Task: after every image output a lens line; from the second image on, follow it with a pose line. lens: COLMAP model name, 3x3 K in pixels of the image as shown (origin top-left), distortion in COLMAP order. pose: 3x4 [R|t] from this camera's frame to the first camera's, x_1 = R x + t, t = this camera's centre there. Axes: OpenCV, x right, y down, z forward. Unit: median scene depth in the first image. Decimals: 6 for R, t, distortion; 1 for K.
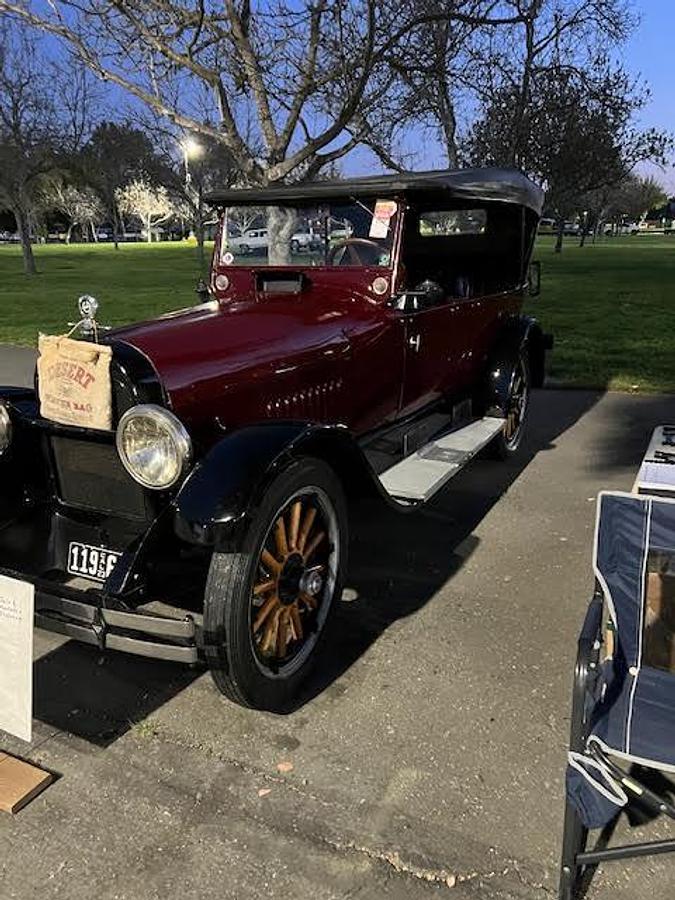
lens RADIAL K [[677.0, 0, 340.0], [0, 677.0, 449.5], [0, 0, 1]] dist [0.027873, -0.024042]
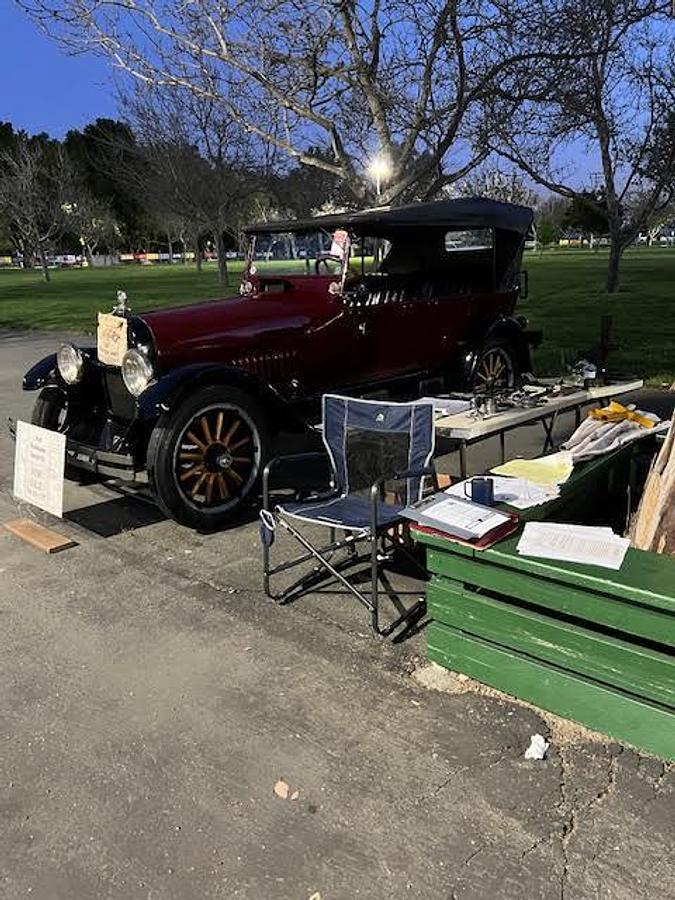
lens RADIAL K [[677.0, 0, 335.7], [0, 677.0, 451.6], [0, 0, 1]] dist [0.027873, -0.024042]
pose [[0.960847, 0.061413, -0.270189, 0.540433], [-0.065734, 0.997813, -0.006966, 0.134470], [0.269170, 0.024454, 0.962782, -0.441814]]
